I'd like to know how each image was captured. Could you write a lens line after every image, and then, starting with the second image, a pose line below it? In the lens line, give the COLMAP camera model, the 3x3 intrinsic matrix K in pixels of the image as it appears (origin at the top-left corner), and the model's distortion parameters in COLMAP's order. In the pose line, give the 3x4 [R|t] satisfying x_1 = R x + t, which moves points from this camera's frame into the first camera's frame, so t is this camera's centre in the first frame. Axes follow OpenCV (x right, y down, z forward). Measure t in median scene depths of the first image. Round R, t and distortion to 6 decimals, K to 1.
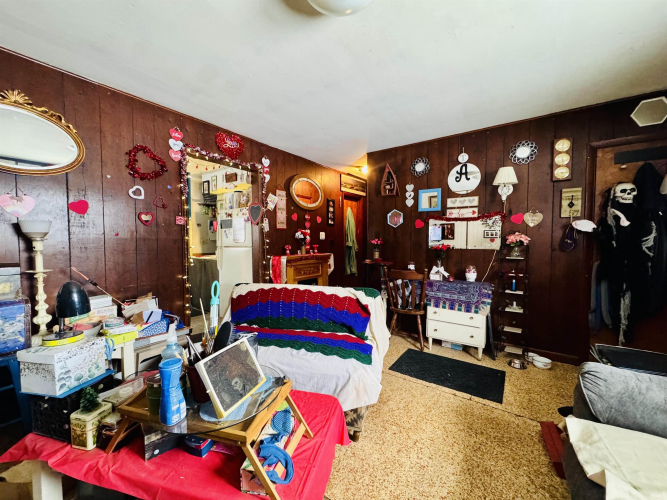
lens RADIAL K [[264.8, 0, 333.5], [0, 264.8, 249.4], [0, 0, 1]] dist [-0.002080, 0.000001]
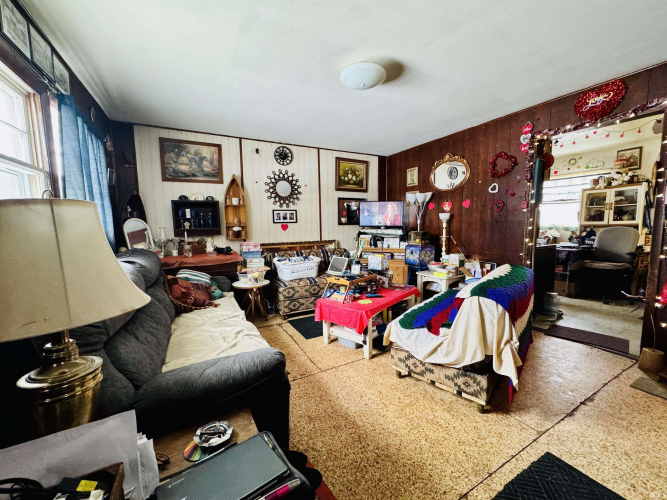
lens RADIAL K [[264.8, 0, 333.5], [0, 264.8, 249.4], [0, 0, 1]] dist [-0.002080, 0.000001]
pose [[-0.434029, 0.095099, -0.895865, 0.764507], [-0.020581, 0.993107, 0.115393, -0.029070], [0.900664, 0.068522, -0.429080, 0.701798]]
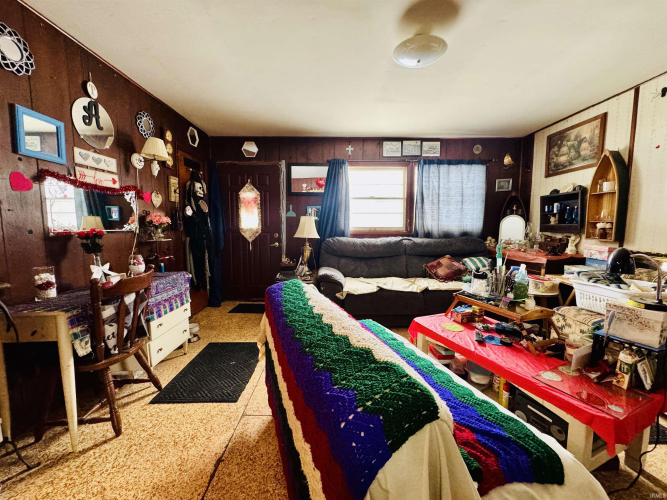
lens RADIAL K [[264.8, 0, 333.5], [0, 264.8, 249.4], [0, 0, 1]] dist [-0.002080, 0.000001]
pose [[-0.592462, -0.073951, 0.802197, -0.424004], [0.031462, 0.992894, 0.114767, -0.022837], [-0.804984, 0.093234, -0.585925, 1.025339]]
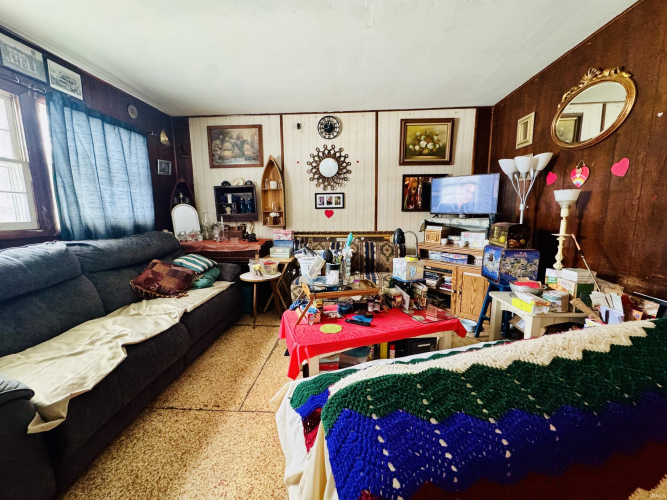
lens RADIAL K [[264.8, 0, 333.5], [0, 264.8, 249.4], [0, 0, 1]] dist [-0.002080, 0.000001]
pose [[-0.841960, 0.082814, -0.533147, 0.213643], [-0.012388, 0.984922, 0.172553, -0.025855], [0.539398, 0.151887, -0.828239, 0.893030]]
